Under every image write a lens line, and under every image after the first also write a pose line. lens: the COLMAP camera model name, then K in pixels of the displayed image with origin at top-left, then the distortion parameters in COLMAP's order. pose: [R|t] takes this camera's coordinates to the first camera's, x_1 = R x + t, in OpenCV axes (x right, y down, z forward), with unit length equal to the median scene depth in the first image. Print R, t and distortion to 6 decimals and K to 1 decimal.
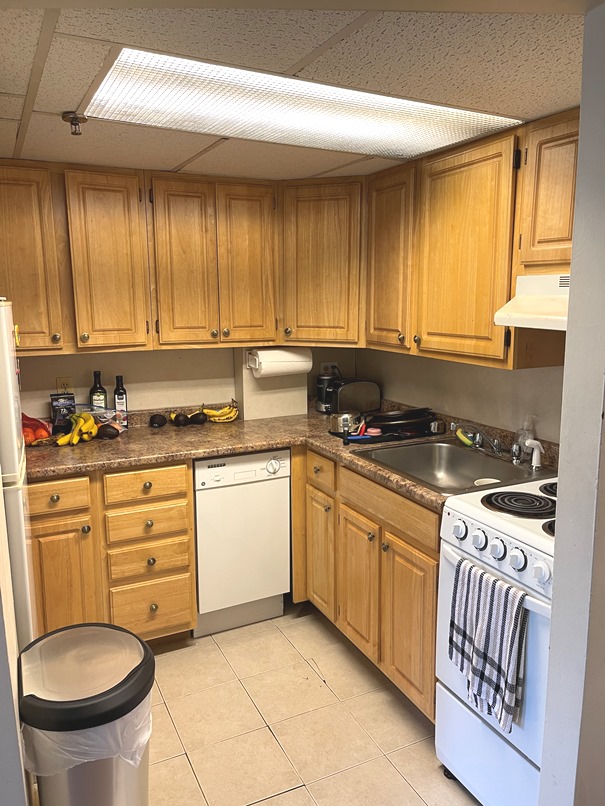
lens RADIAL K [[609.1, 0, 302.8], [0, 609.1, 404.3], [0, 0, 1]] dist [0.065891, -0.089618]
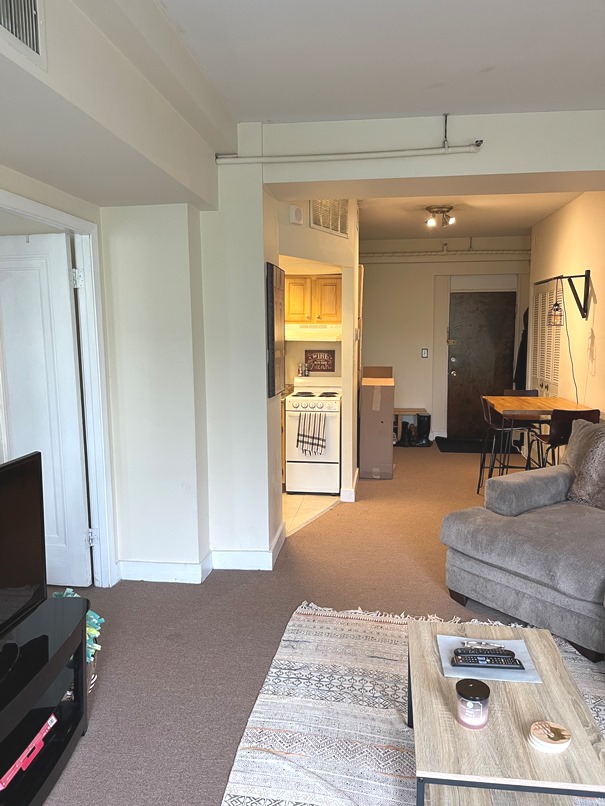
lens RADIAL K [[609.1, 0, 301.0], [0, 609.1, 403.6], [0, 0, 1]] dist [0.065891, -0.089618]
pose [[0.564022, -0.102462, 0.819378, -2.315990], [0.147808, 0.988774, 0.021900, 0.135963], [-0.812424, 0.108759, 0.572834, -0.822868]]
